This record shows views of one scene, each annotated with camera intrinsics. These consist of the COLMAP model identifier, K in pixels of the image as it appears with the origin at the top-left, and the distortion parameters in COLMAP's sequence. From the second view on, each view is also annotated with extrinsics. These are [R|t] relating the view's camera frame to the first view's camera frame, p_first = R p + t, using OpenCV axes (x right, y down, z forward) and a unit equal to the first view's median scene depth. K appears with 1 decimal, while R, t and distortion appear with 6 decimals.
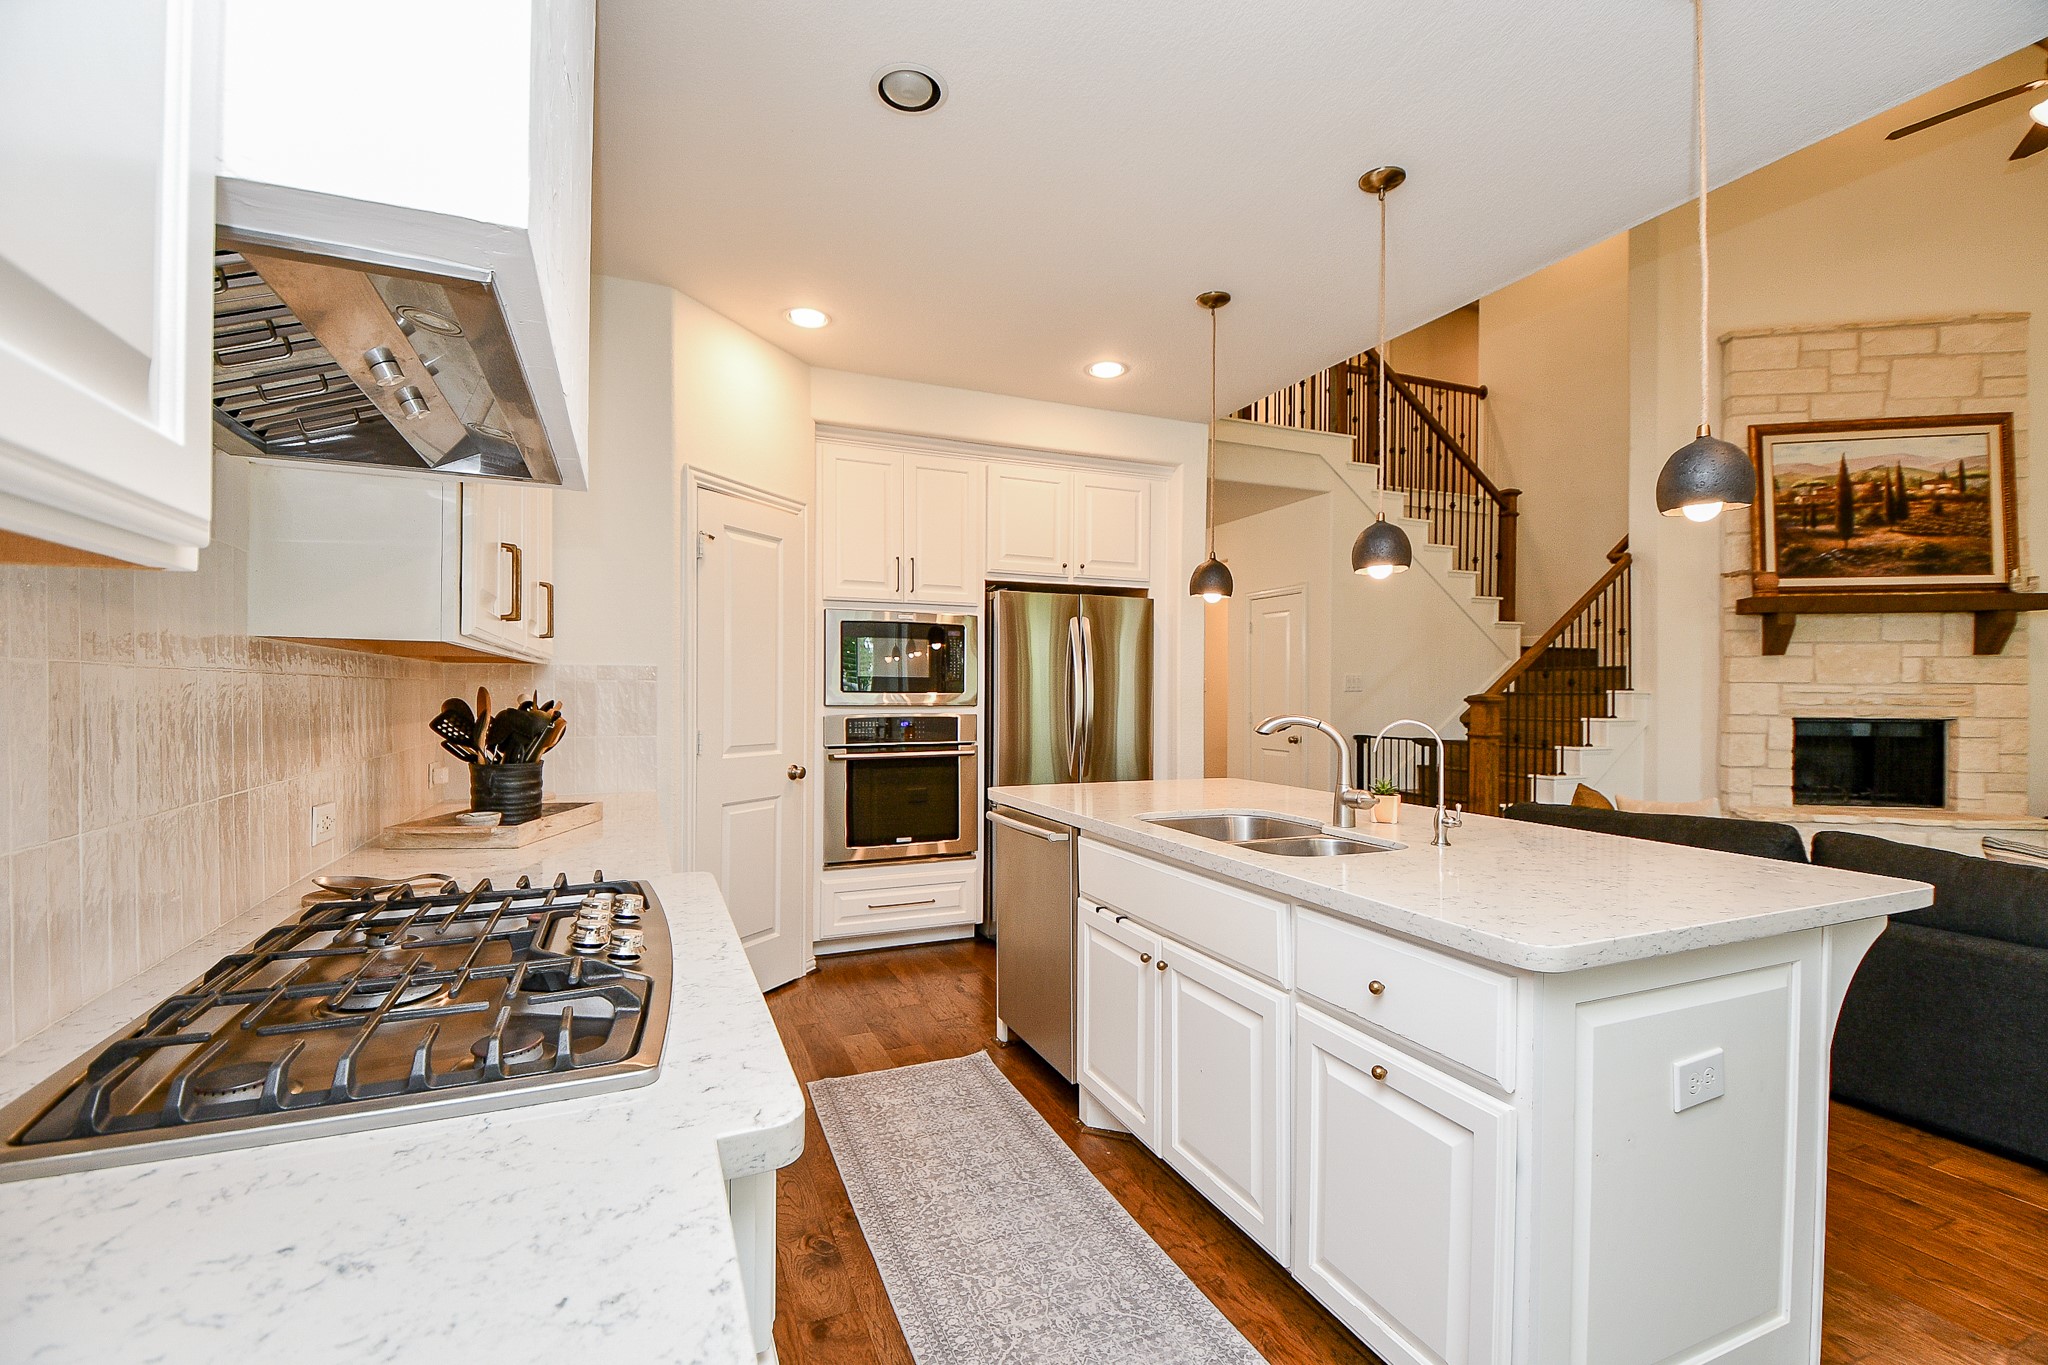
lens RADIAL K [[904.3, 0, 1022.0], [0, 904.3, 696.2], [0, 0, 1]] dist [0.000546, -0.009860]
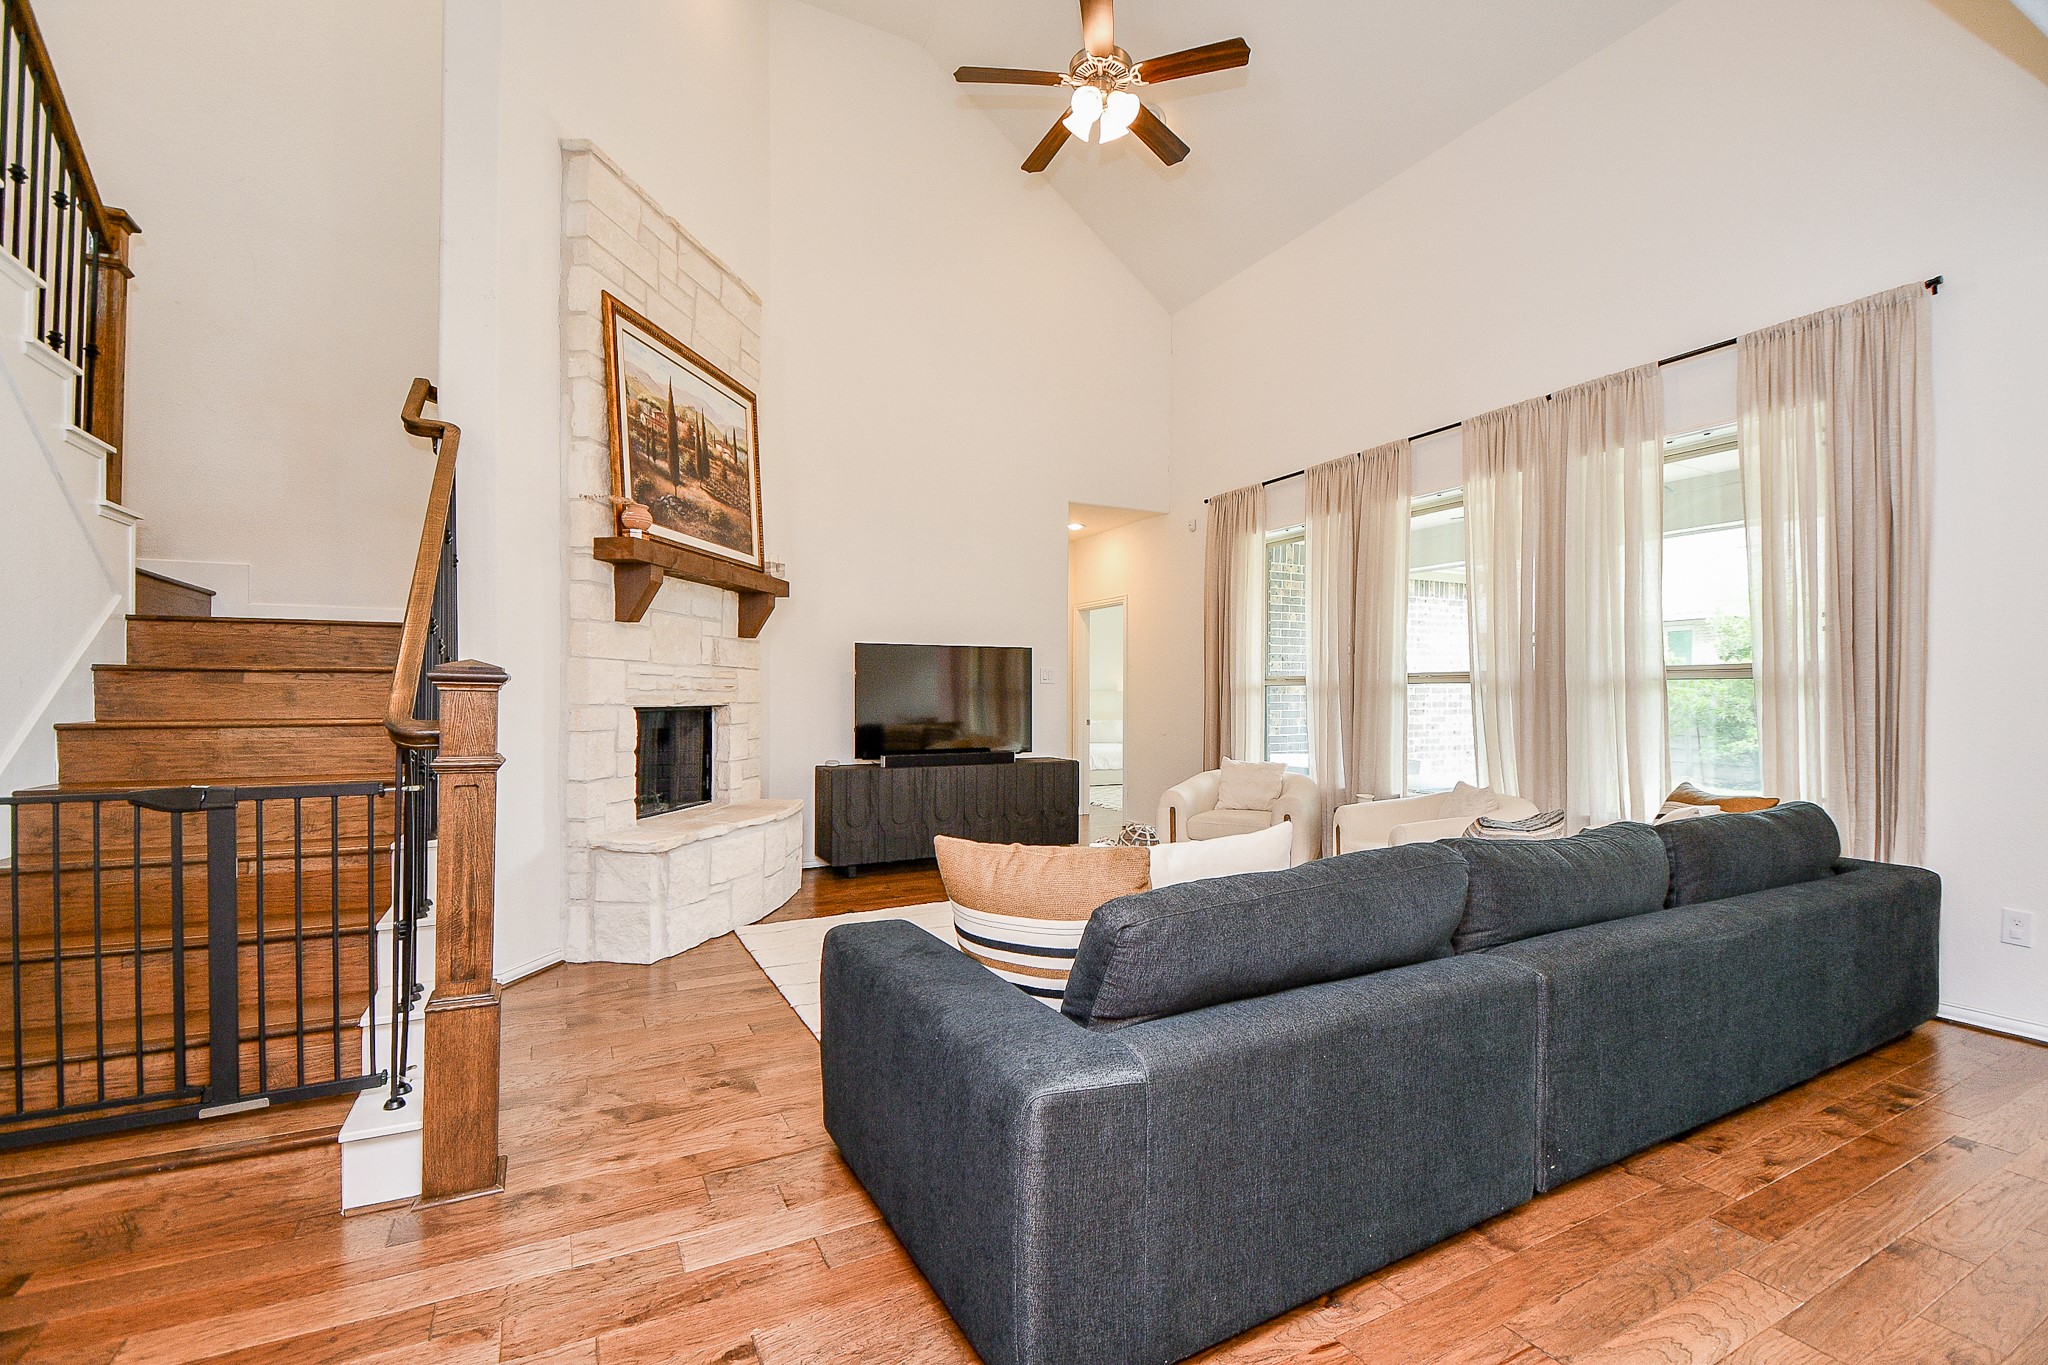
lens RADIAL K [[886.1, 0, 1034.6], [0, 886.1, 697.7], [0, 0, 1]] dist [0.026895, -0.027028]
pose [[-0.073758, -0.008796, 0.997237, 0.091936], [-0.001122, 0.999961, 0.008737, 0.009297], [-0.997276, -0.000475, -0.073765, 0.732134]]
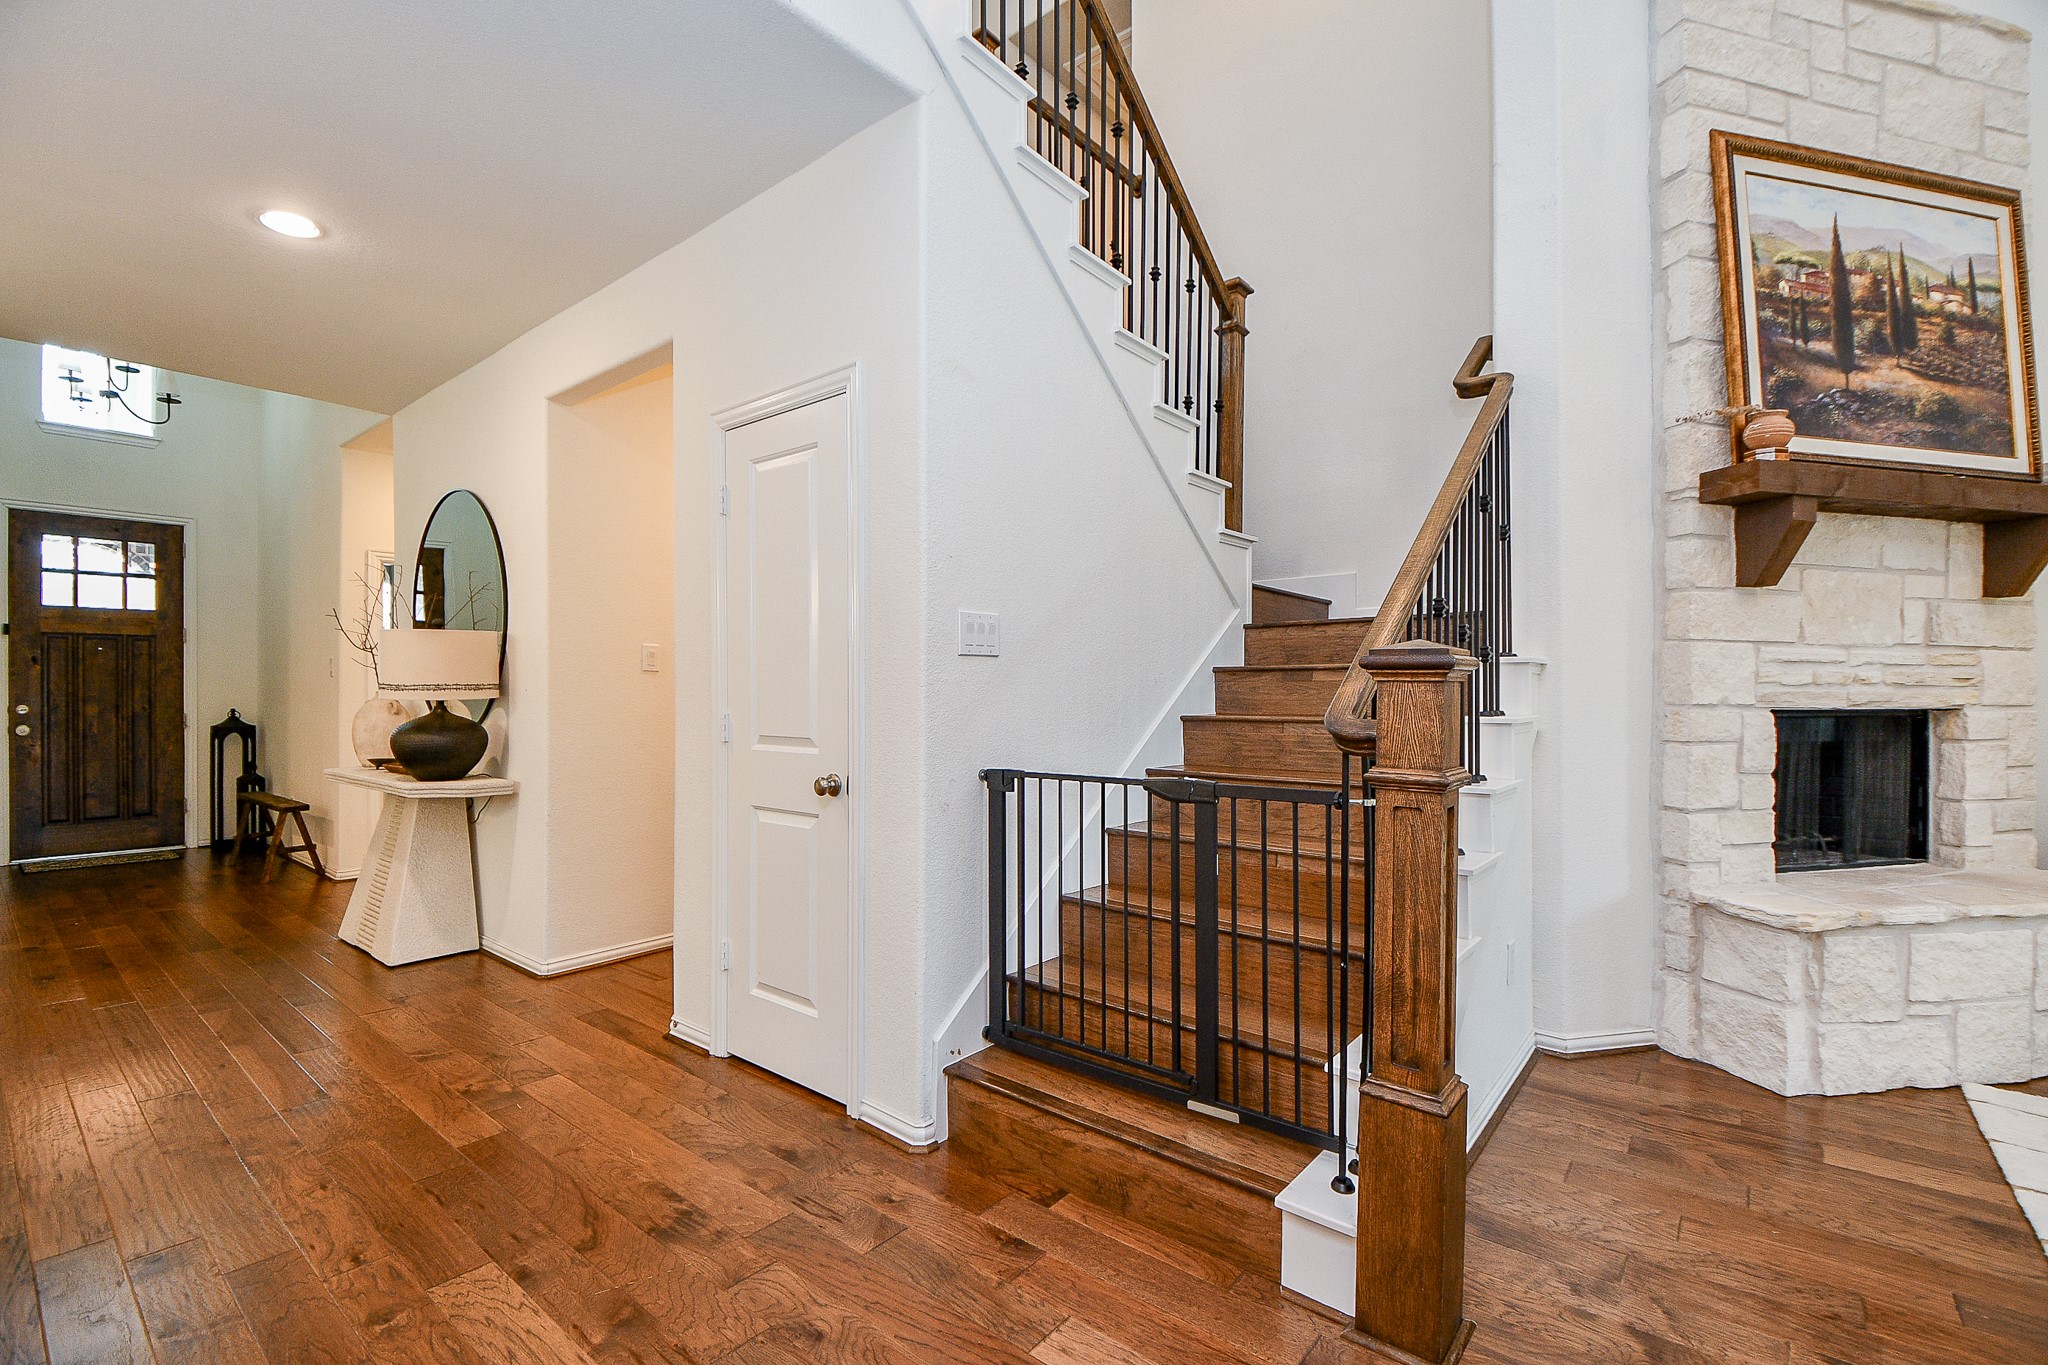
lens RADIAL K [[904.3, 0, 1022.0], [0, 904.3, 696.2], [0, 0, 1]] dist [0.000546, -0.009860]
pose [[0.891755, -0.004039, 0.452500, 0.240967], [0.004562, 0.999990, -0.000064, 0.014440], [-0.452495, 0.002121, 0.891764, 0.744126]]
